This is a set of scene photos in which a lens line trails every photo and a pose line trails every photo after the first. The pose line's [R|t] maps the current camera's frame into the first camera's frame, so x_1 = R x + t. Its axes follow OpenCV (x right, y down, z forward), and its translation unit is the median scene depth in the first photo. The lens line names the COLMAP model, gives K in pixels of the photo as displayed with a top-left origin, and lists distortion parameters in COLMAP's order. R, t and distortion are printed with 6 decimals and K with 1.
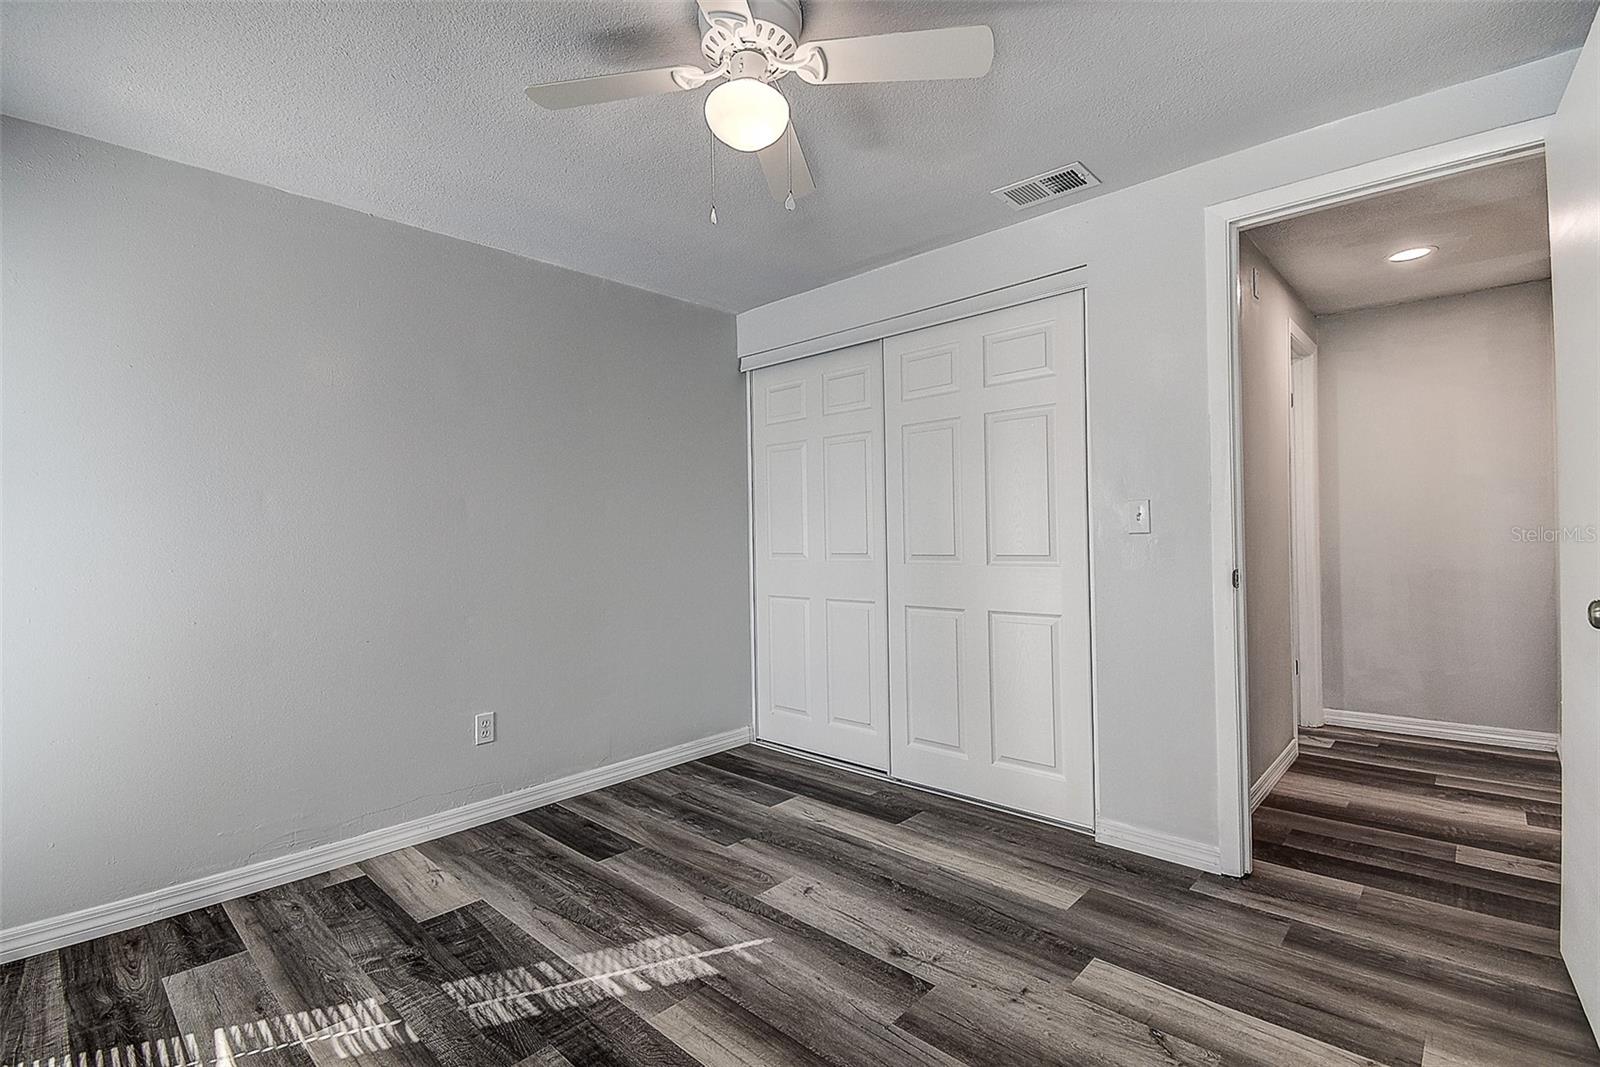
lens RADIAL K [[711.9, 0, 798.3], [0, 711.9, 528.0], [0, 0, 1]] dist [0.034042, -0.027939]
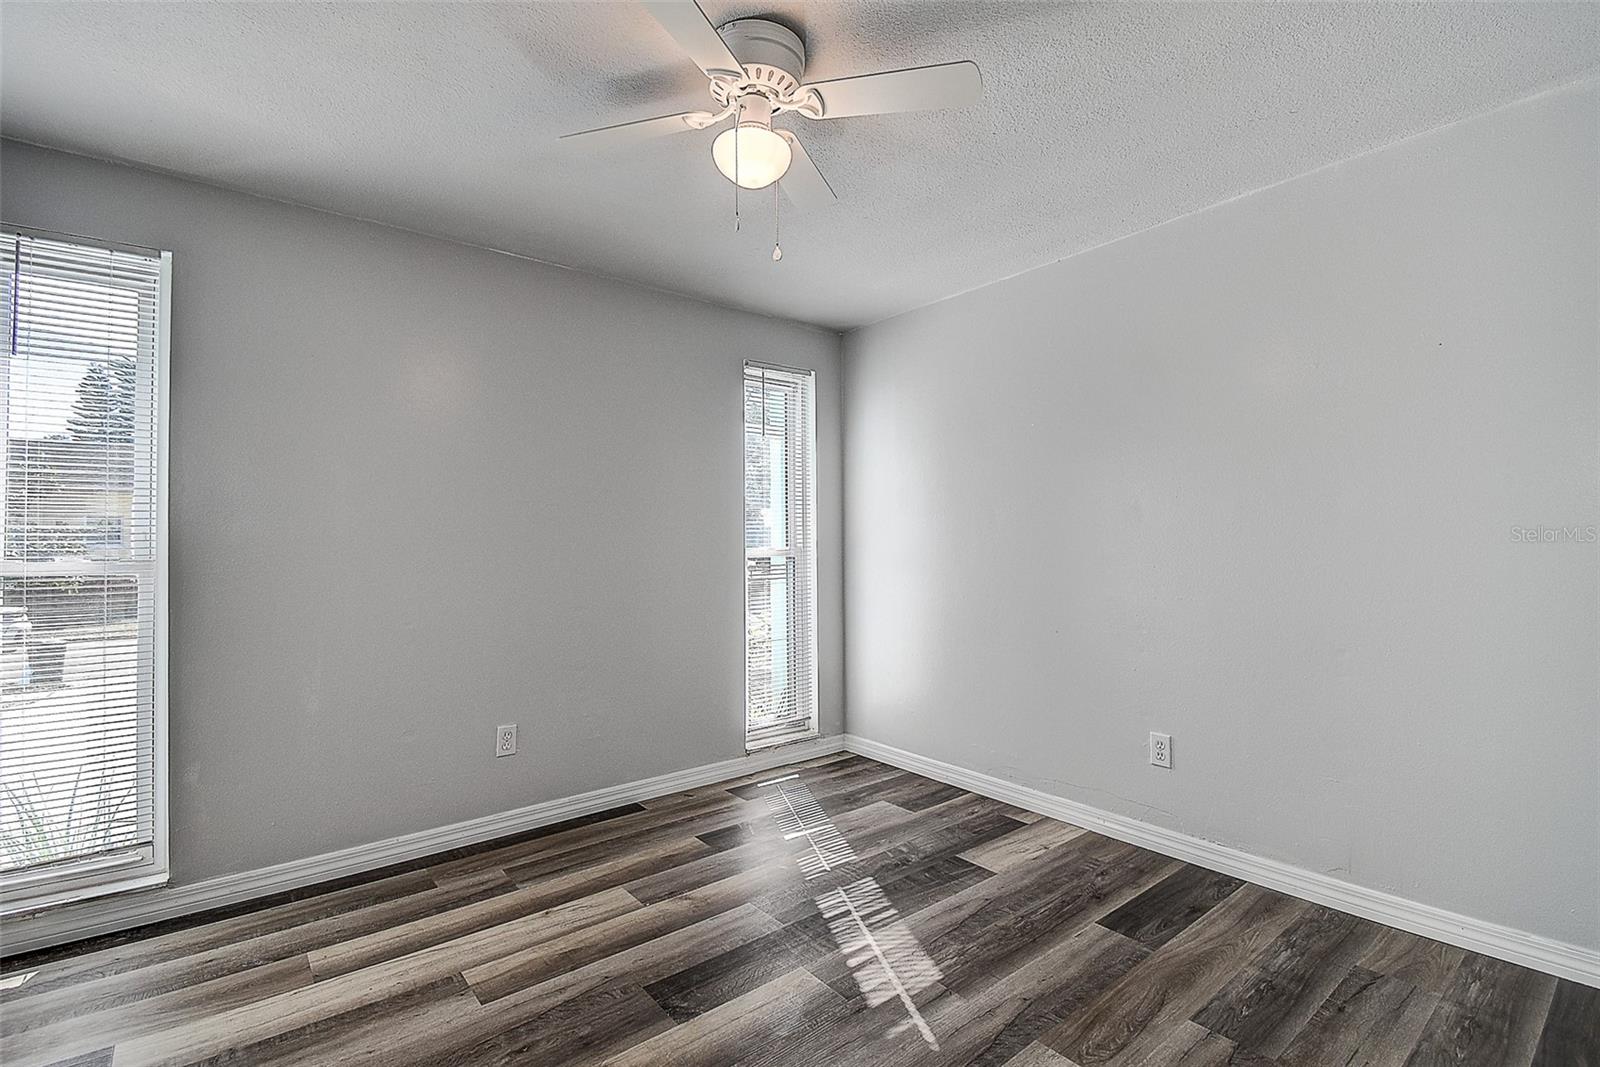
lens RADIAL K [[711.9, 0, 798.3], [0, 711.9, 528.0], [0, 0, 1]] dist [0.034042, -0.027939]
pose [[-0.122033, -0.002742, -0.992522, 0.649488], [0.018315, 0.999820, -0.005014, -0.015765], [0.992357, -0.018790, -0.121961, 0.780197]]
